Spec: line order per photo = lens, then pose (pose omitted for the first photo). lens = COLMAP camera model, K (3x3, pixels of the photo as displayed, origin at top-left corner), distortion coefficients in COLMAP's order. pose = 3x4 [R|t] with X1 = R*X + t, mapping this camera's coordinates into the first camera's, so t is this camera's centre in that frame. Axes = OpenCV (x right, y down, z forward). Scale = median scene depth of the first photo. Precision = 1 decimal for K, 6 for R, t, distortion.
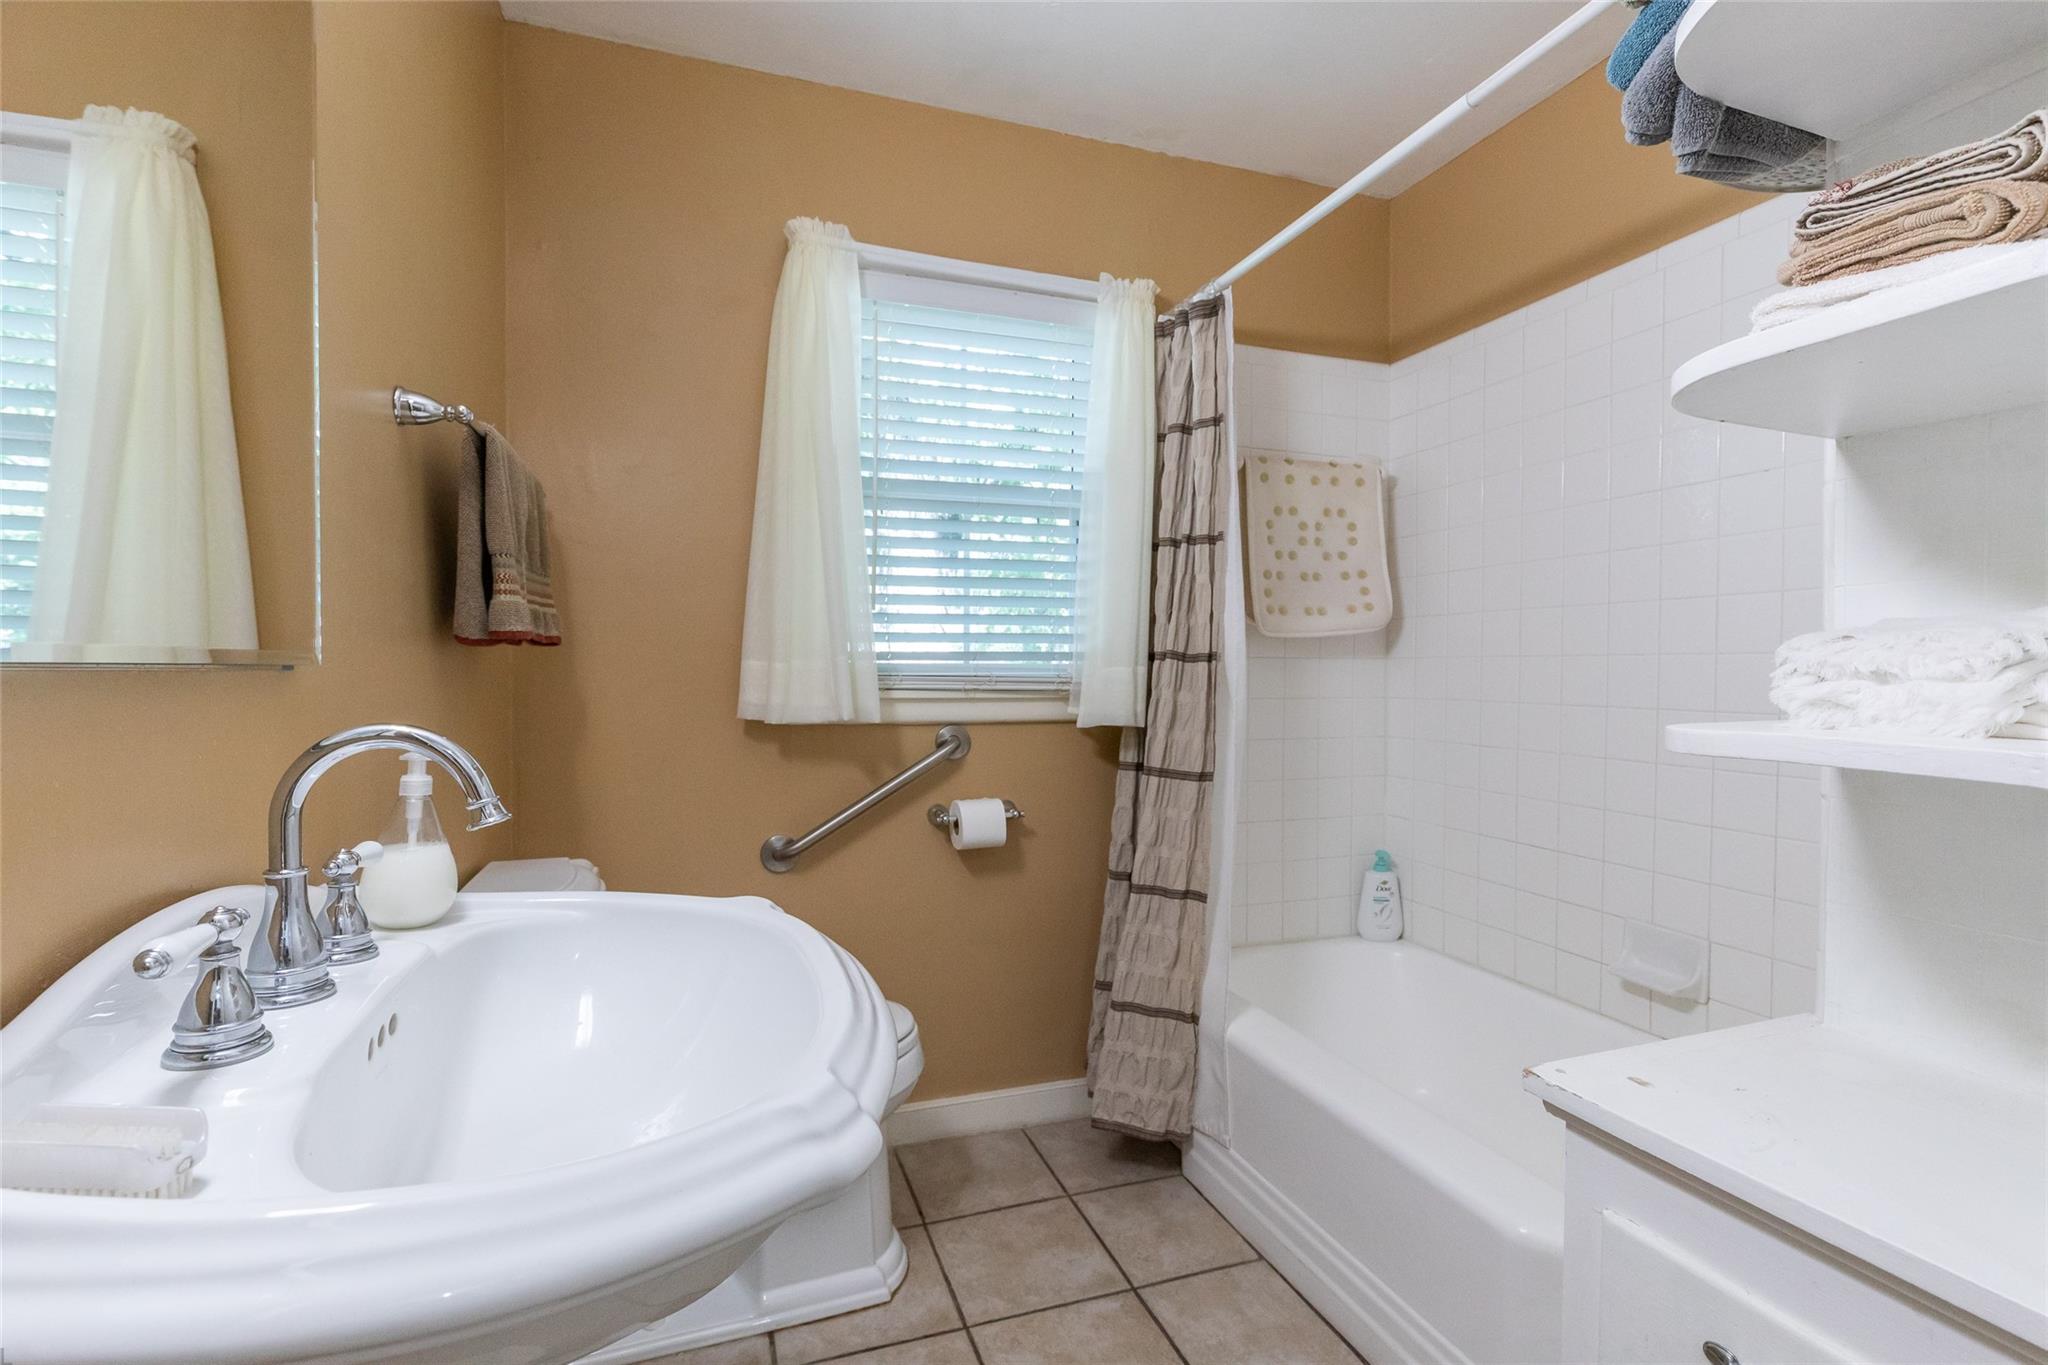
lens RADIAL K [[932.2, 0, 1014.1], [0, 932.2, 681.4], [0, 0, 1]] dist [-0.001122, -0.017207]
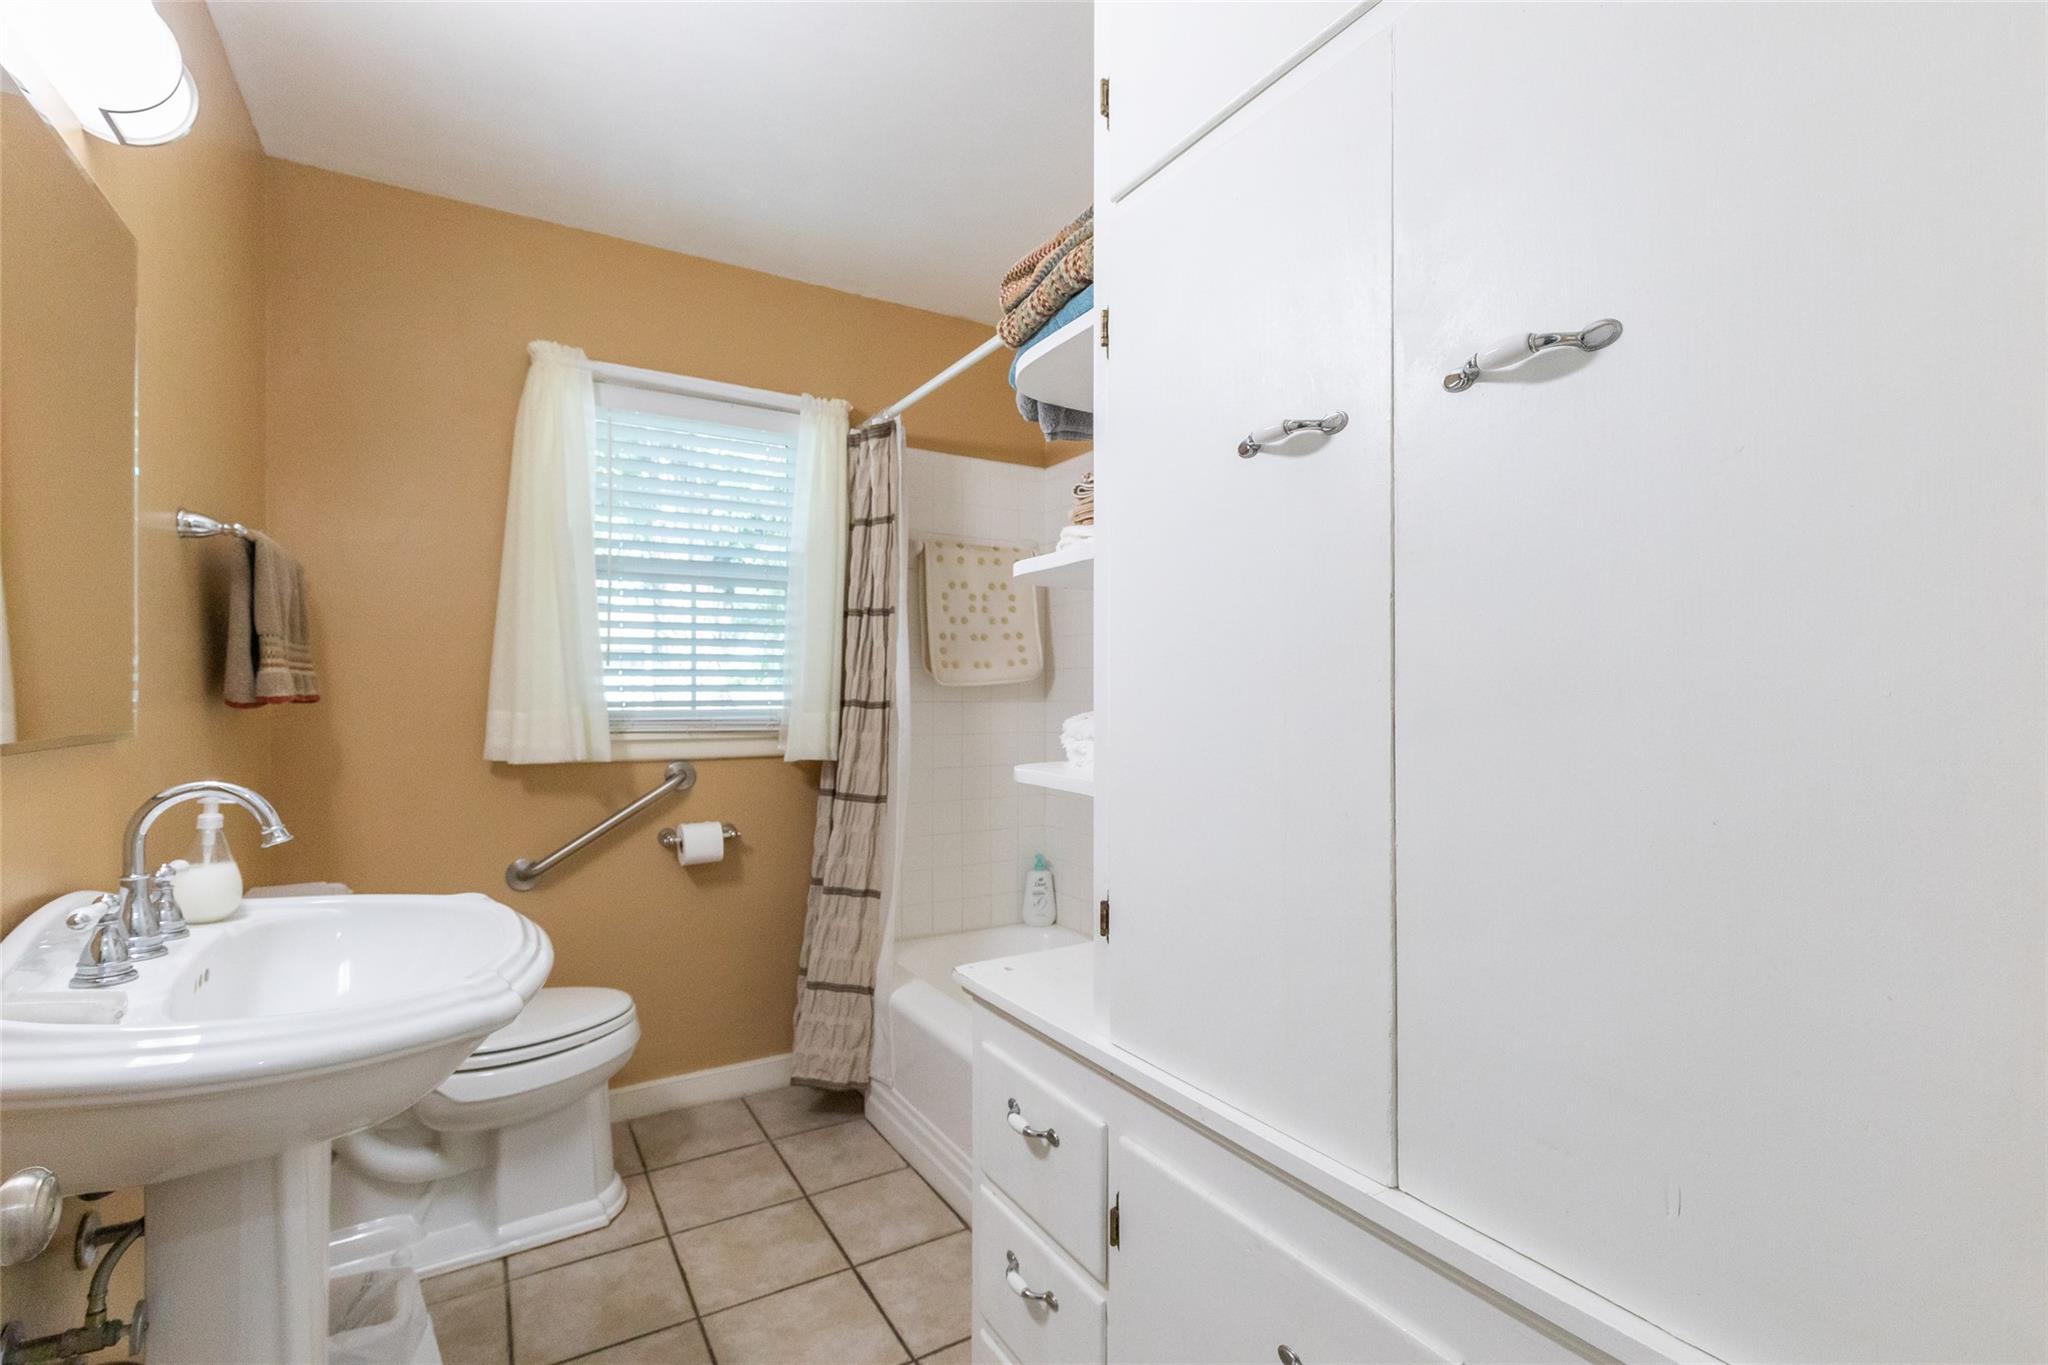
lens RADIAL K [[939.1, 0, 993.0], [0, 939.1, 686.6], [0, 0, 1]] dist [-0.009870, 0.000041]
pose [[0.983779, -0.004741, 0.179321, 0.126628], [0.008116, 0.999803, -0.018090, -0.026508], [-0.179200, 0.019252, 0.983624, -0.285038]]
